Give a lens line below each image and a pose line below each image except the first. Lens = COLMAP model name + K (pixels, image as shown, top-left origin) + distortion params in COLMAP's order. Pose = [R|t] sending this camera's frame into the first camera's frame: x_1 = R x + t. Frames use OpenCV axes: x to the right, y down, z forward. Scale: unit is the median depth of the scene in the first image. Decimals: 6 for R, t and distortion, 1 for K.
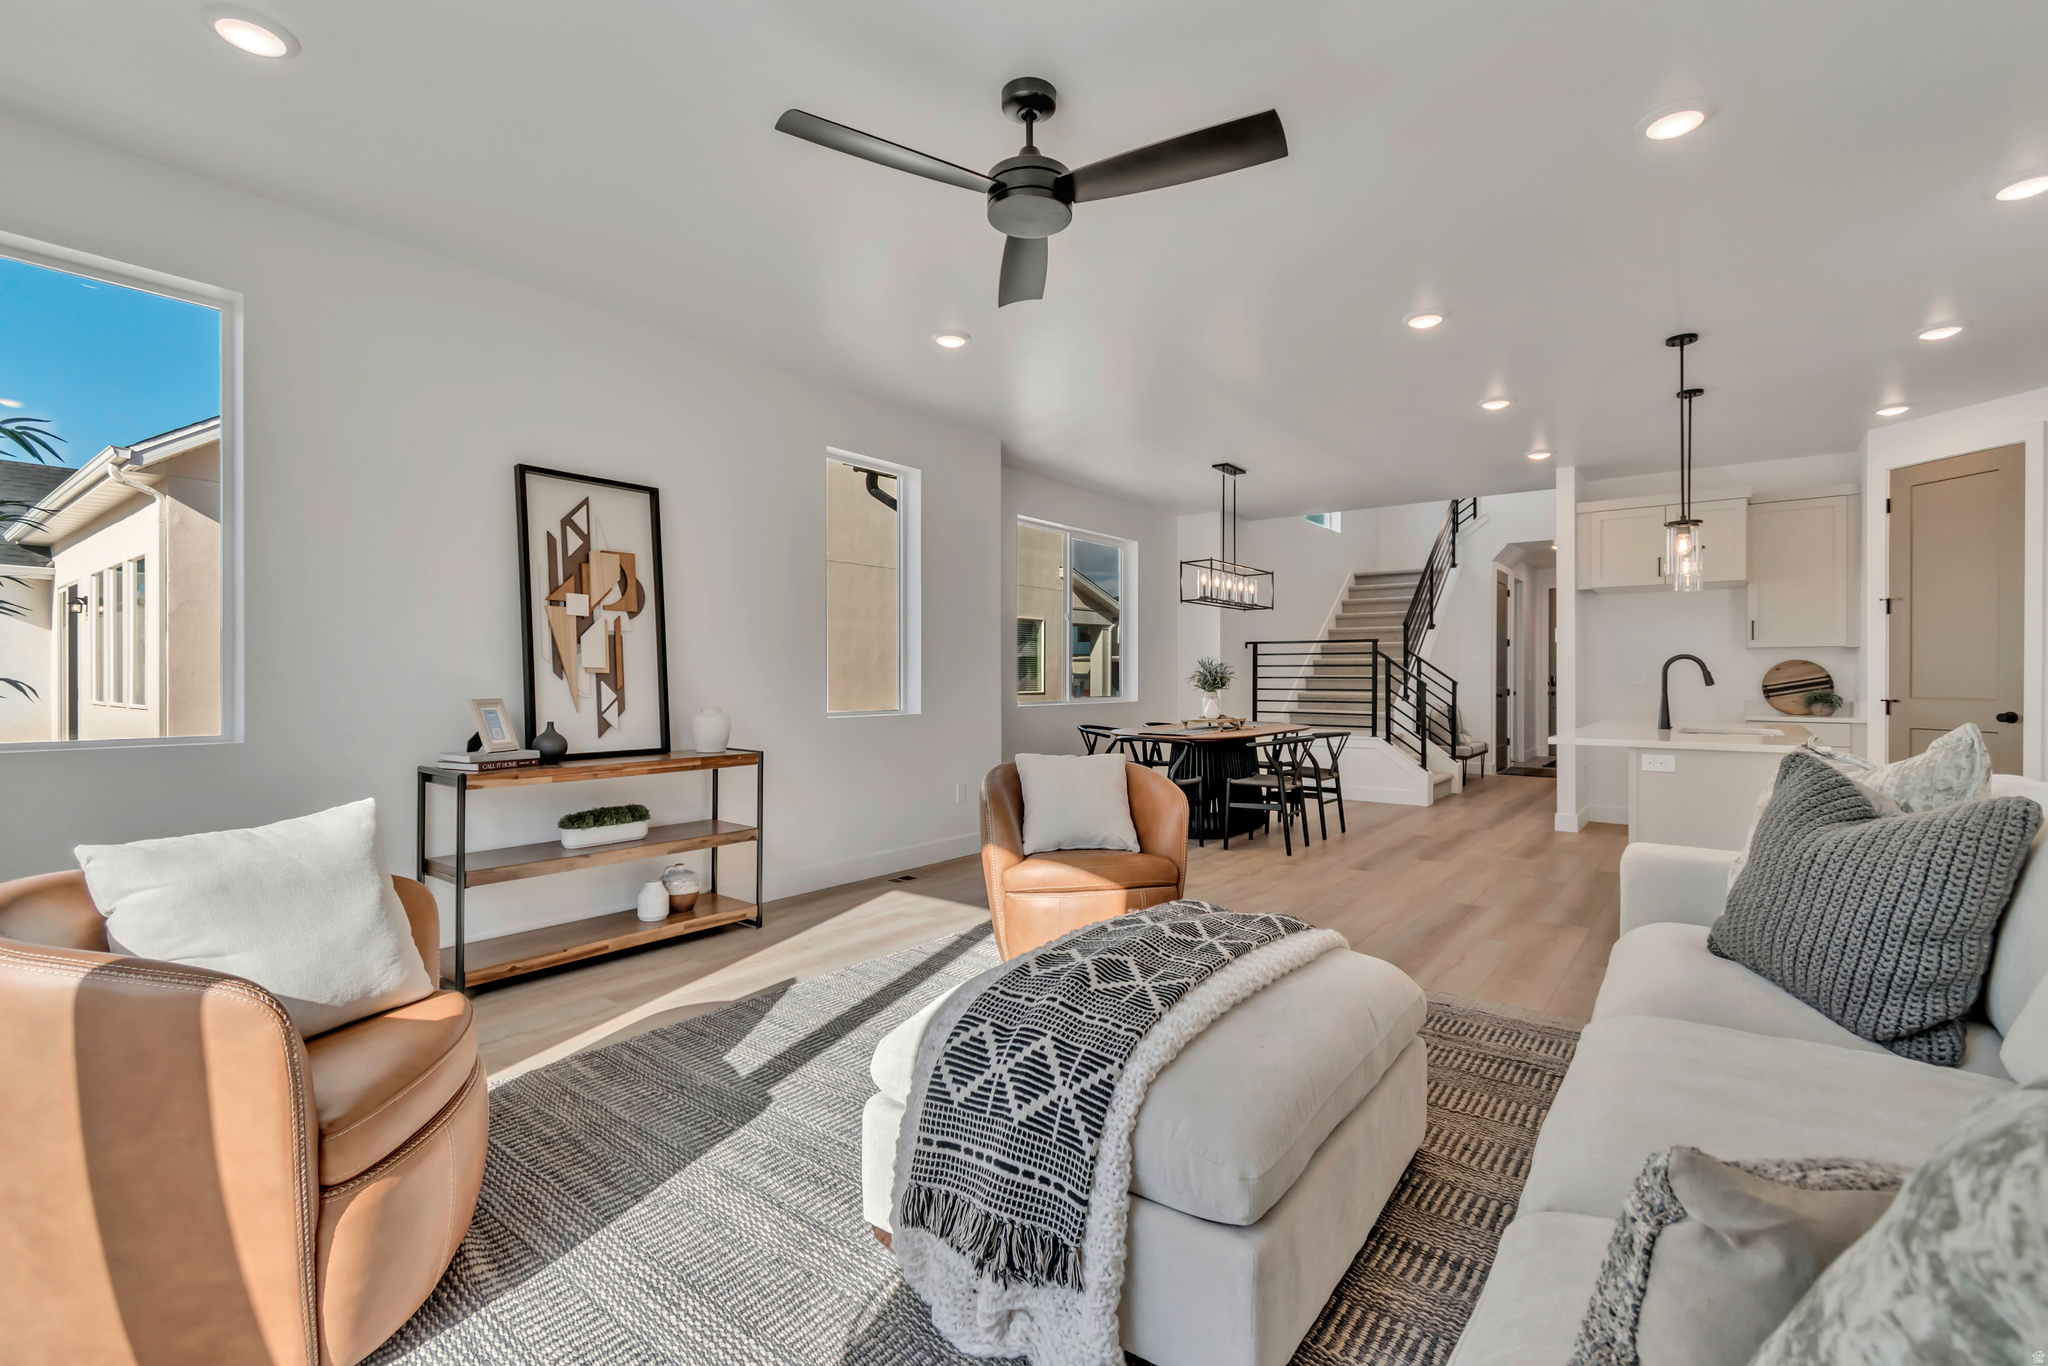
lens RADIAL K [[922.6, 0, 1029.3], [0, 922.6, 677.4], [0, 0, 1]] dist [-0.000046, -0.000480]
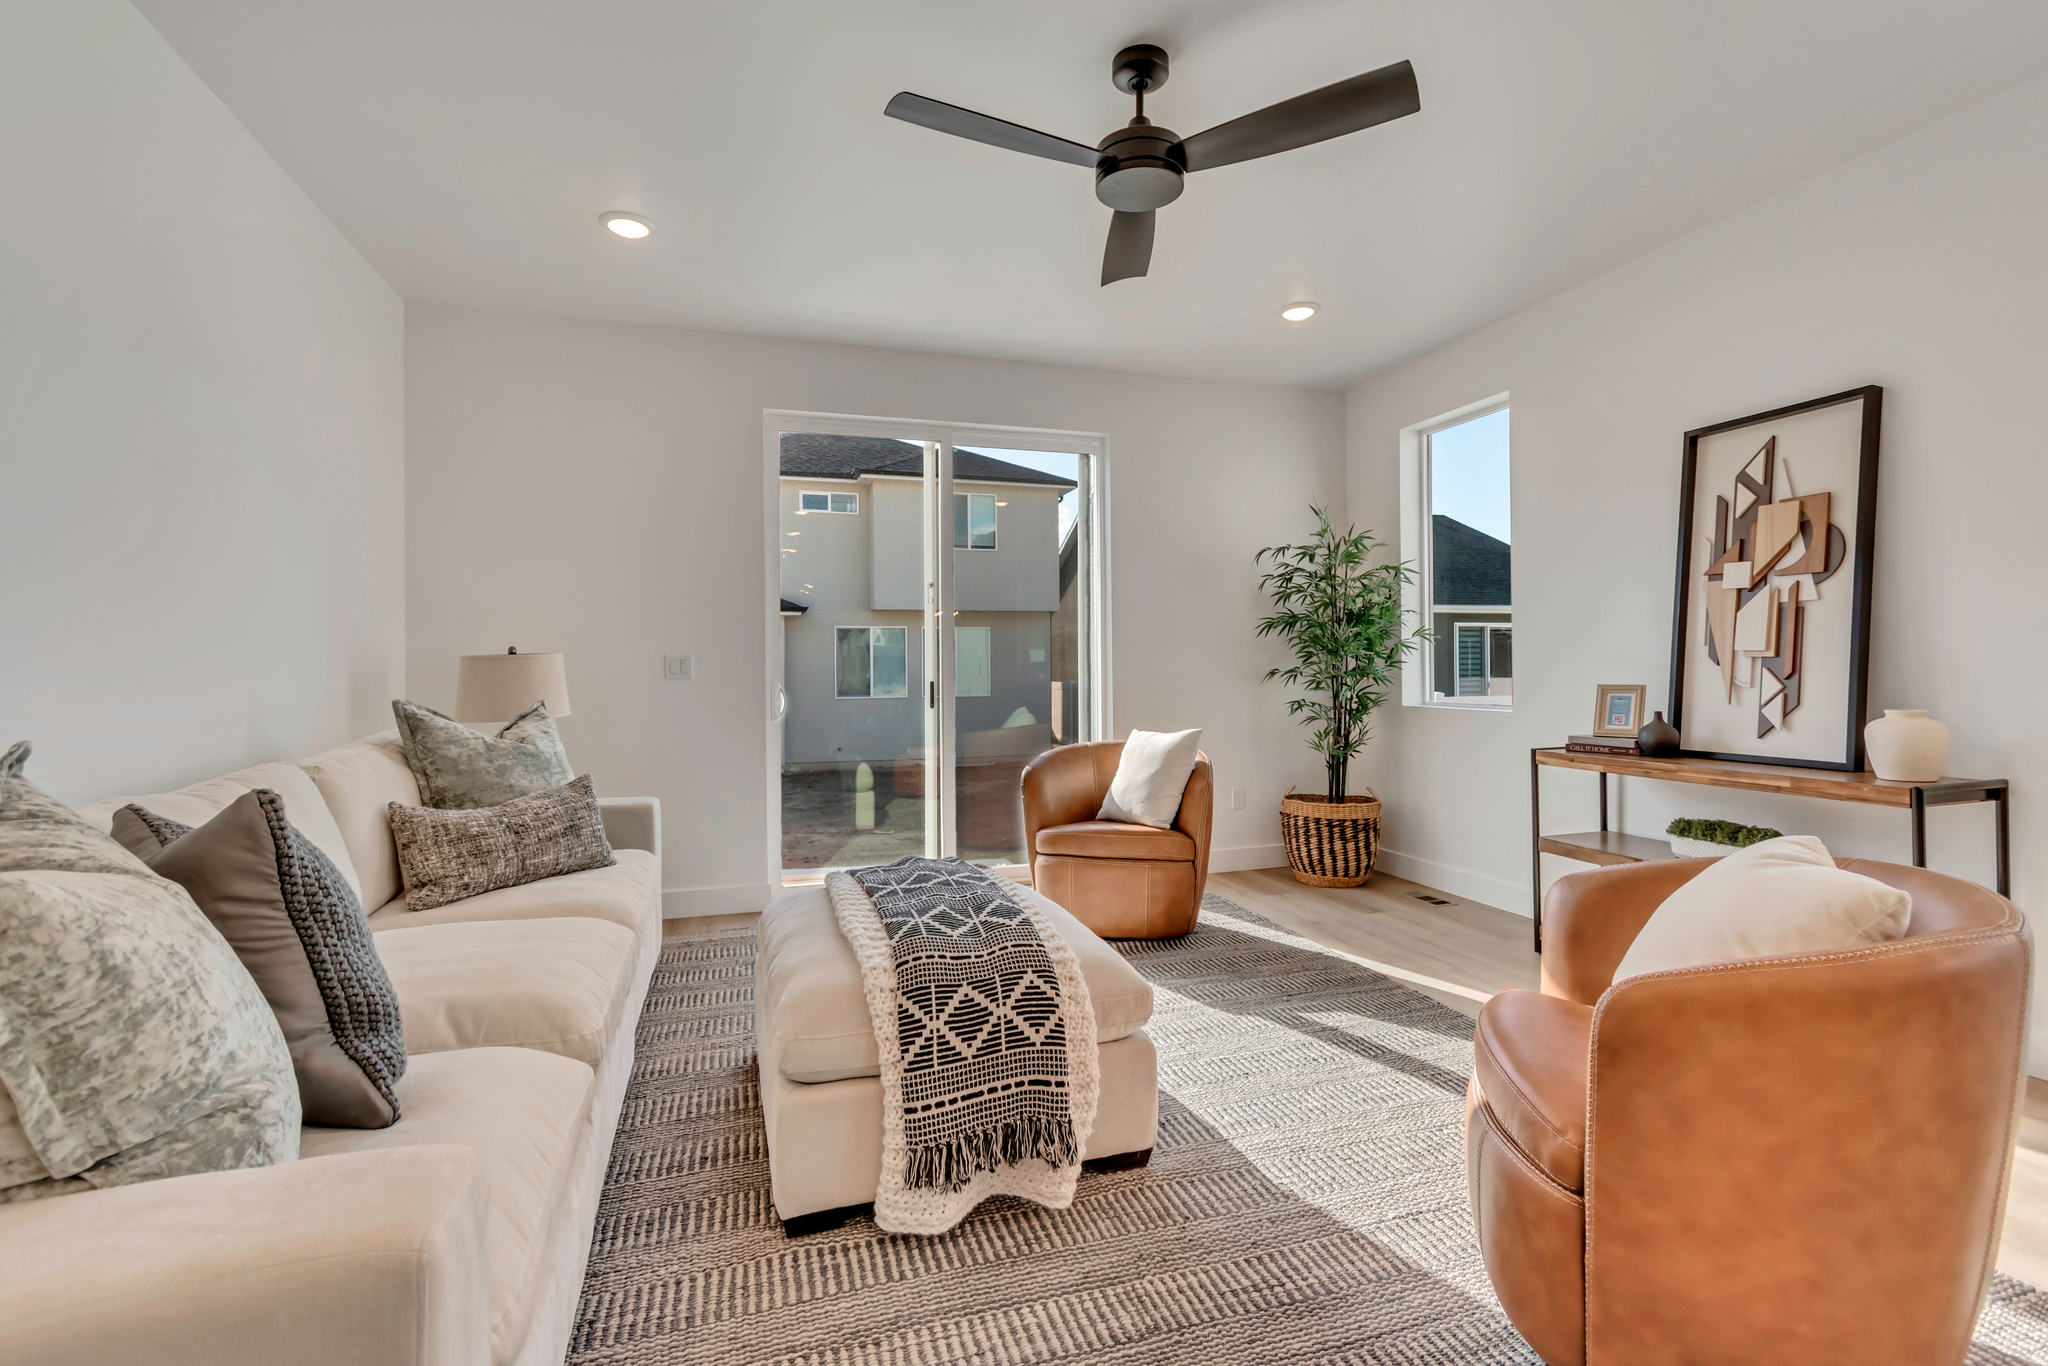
lens RADIAL K [[922.6, 0, 1029.3], [0, 922.6, 677.4], [0, 0, 1]] dist [-0.000046, -0.000480]
pose [[-0.574384, 0.007731, -0.818549, 0.572615], [0.006200, 0.999968, 0.005094, 0.004914], [0.818562, -0.002149, -0.574414, 0.975491]]
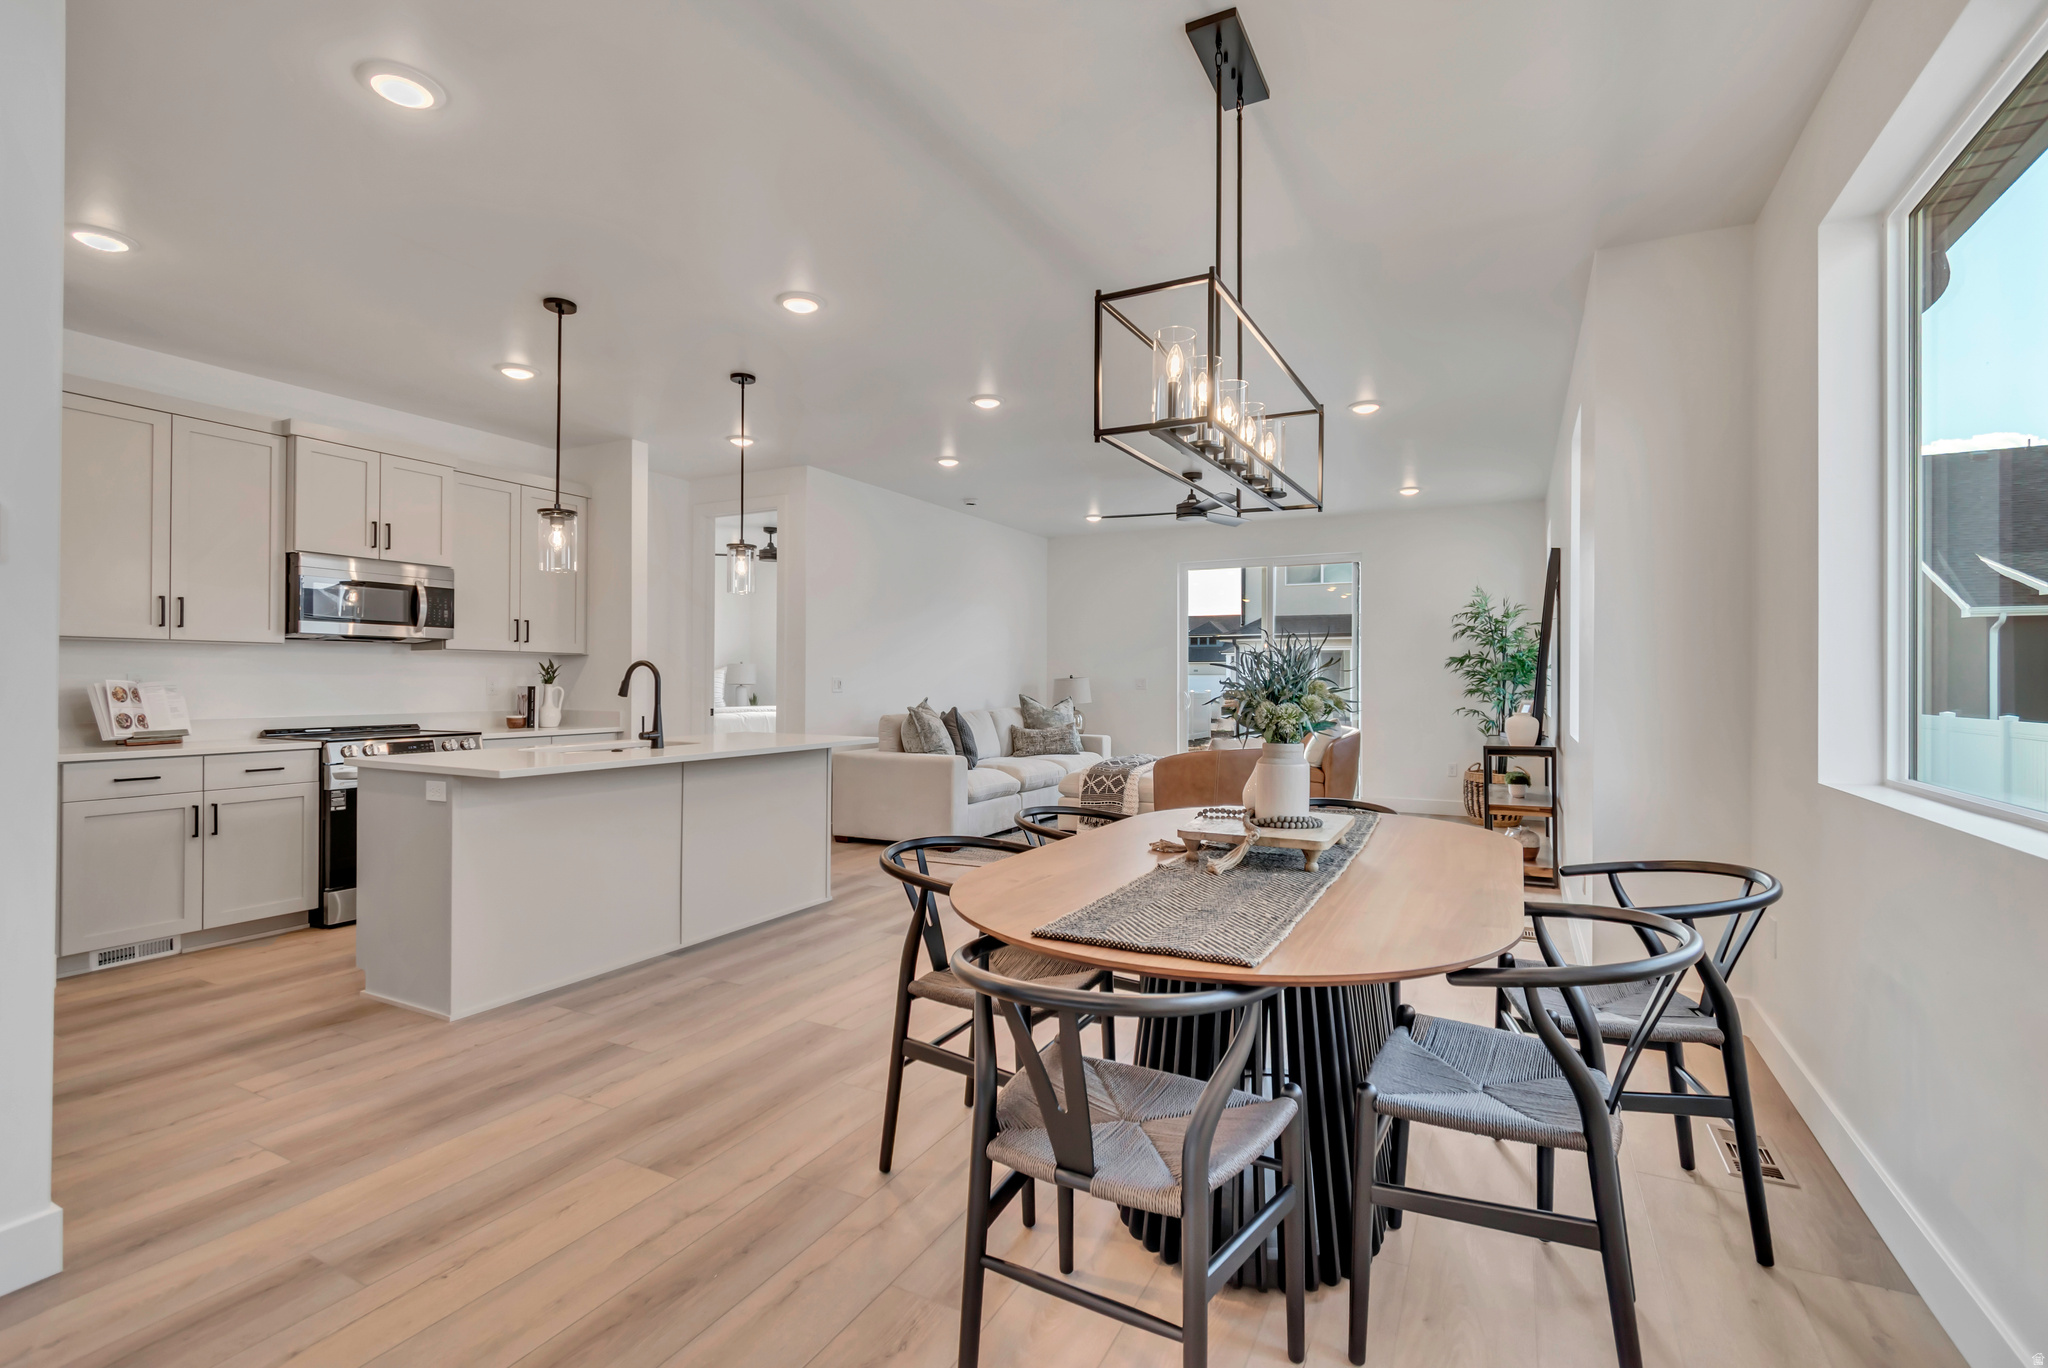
lens RADIAL K [[922.6, 0, 1029.3], [0, 922.6, 678.4], [0, 0, 1]] dist [-0.000046, -0.000480]
pose [[-0.985445, -0.006317, -0.169880, 0.629015], [-0.005521, 0.999971, -0.005155, -0.003934], [0.169907, -0.004142, -0.985451, 2.417564]]
